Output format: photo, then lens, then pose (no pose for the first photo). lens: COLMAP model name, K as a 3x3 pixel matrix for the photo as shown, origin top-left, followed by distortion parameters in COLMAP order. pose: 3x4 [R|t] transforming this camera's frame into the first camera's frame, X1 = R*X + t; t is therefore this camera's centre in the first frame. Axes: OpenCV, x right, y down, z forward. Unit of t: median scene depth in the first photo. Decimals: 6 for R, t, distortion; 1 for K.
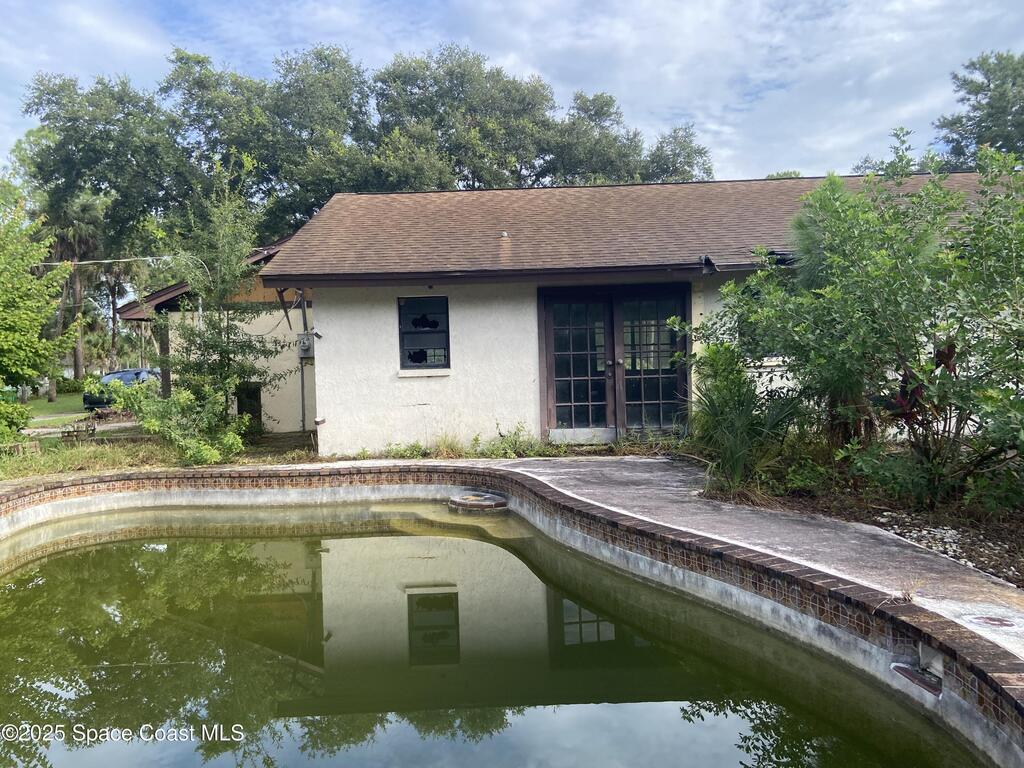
lens RADIAL K [[766.9, 0, 513.9], [0, 766.9, 374.8], [0, 0, 1]] dist [0.116762, -0.148589]
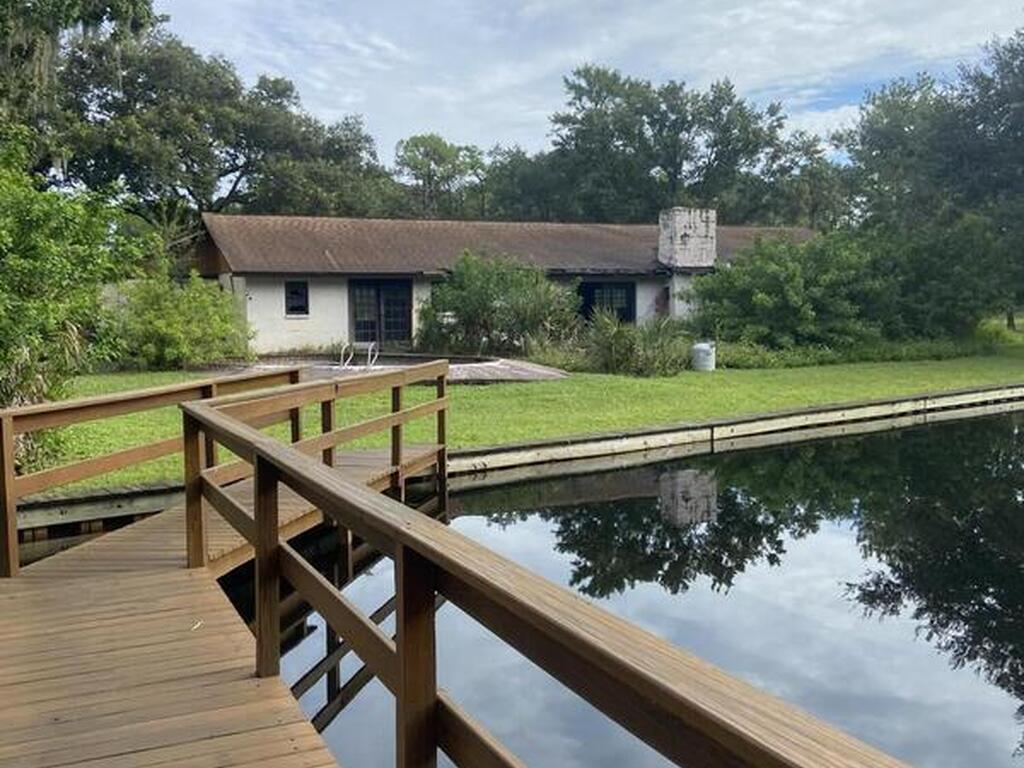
lens RADIAL K [[1024.3, 0, 512.0], [0, 1024.3, 384.0], [0, 0, 1]] dist [0.066547, -0.001210]
pose [[0.910979, -0.012041, 0.412277, -0.750107], [-0.006208, 0.999060, 0.042898, 0.058961], [-0.412406, -0.041639, 0.910048, -1.891593]]
